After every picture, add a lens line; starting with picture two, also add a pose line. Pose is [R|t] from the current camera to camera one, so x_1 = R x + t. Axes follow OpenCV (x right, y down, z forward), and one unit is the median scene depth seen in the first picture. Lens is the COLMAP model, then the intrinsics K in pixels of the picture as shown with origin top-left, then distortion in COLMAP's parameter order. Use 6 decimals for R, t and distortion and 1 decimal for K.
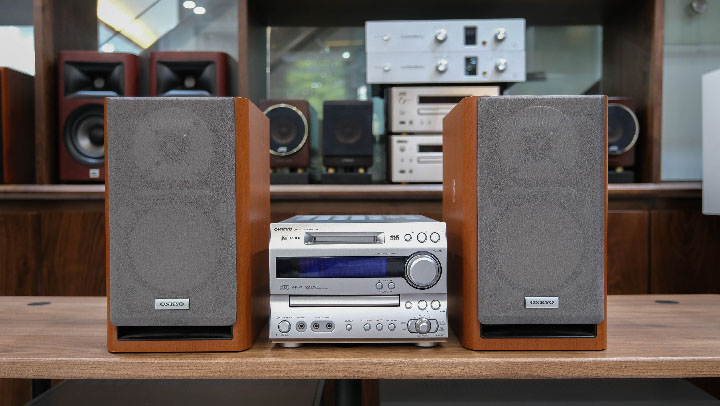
lens RADIAL K [[649.8, 0, 358.1], [0, 649.8, 205.4], [0, 0, 1]] dist [-0.011374, -0.017000]
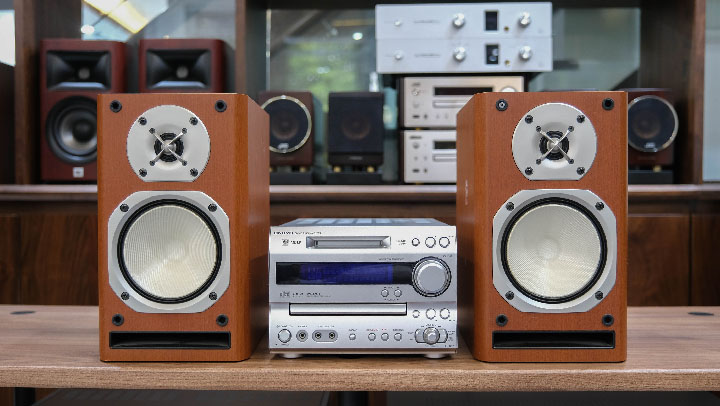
lens RADIAL K [[757.5, 0, 357.9], [0, 757.5, 206.1], [0, 0, 1]] dist [-0.053900, 0.000000]
pose [[0.999820, 0.001996, -0.018841, 0.013307], [-0.002049, 0.999994, -0.002764, 0.000555], [0.018835, 0.002802, 0.999819, -0.096118]]
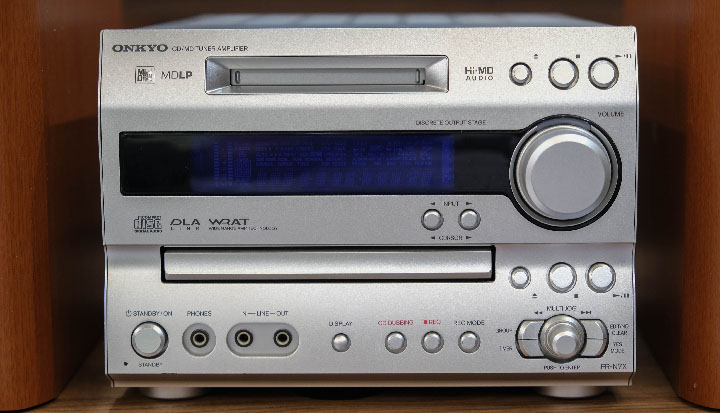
lens RADIAL K [[1251.3, 0, 363.4], [0, 1251.3, 204.5], [0, 0, 1]] dist [-0.031533, 0.000000]
pose [[0.999934, 0.000962, -0.011418, 0.004408], [0.000244, 0.994456, 0.105151, 0.047932], [0.011456, -0.105146, 0.994391, 0.356268]]
